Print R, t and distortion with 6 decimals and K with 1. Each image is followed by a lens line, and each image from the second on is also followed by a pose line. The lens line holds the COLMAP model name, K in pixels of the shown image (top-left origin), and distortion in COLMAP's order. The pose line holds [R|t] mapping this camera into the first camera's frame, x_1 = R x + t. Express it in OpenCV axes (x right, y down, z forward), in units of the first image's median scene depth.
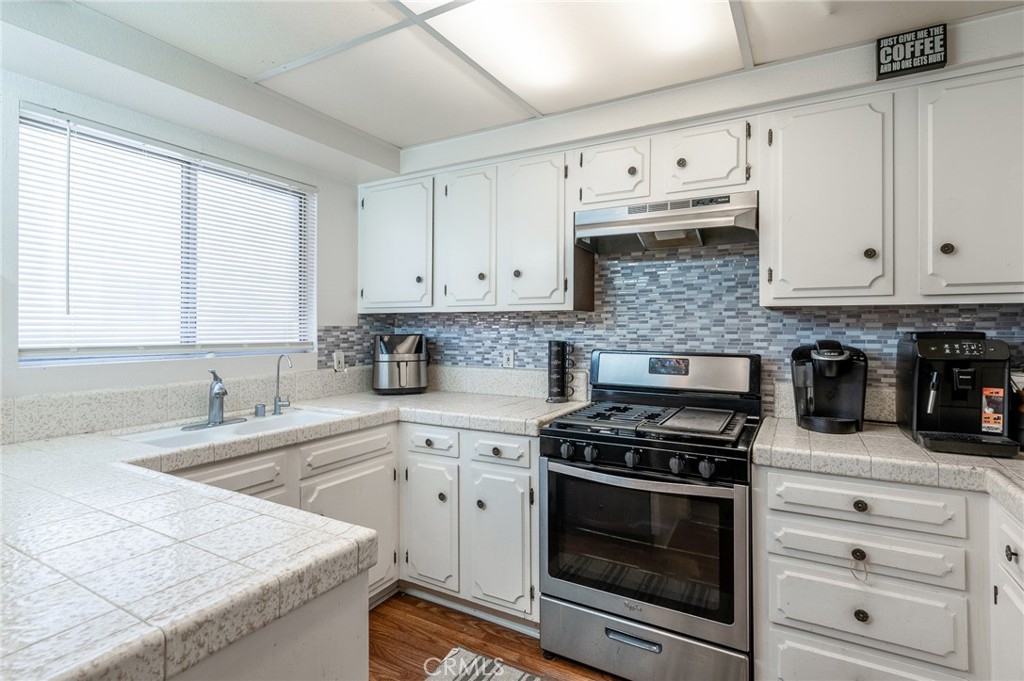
lens RADIAL K [[506.6, 0, 513.3], [0, 506.6, 332.4], [0, 0, 1]] dist [0.006346, 0.000539]
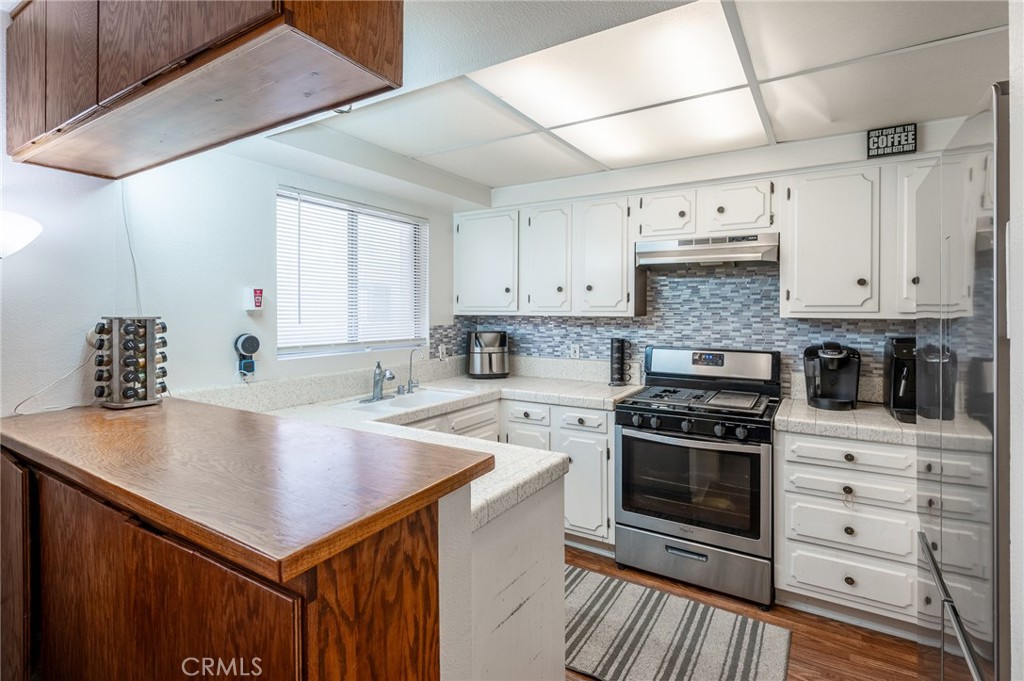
lens RADIAL K [[506.6, 0, 491.6], [0, 506.6, 320.6], [0, 0, 1]] dist [0.006346, 0.000539]
pose [[0.998092, 0.001028, -0.061733, -0.196833], [-0.000325, 0.999935, 0.011396, -0.055419], [0.061741, -0.011354, 0.998028, -0.396121]]
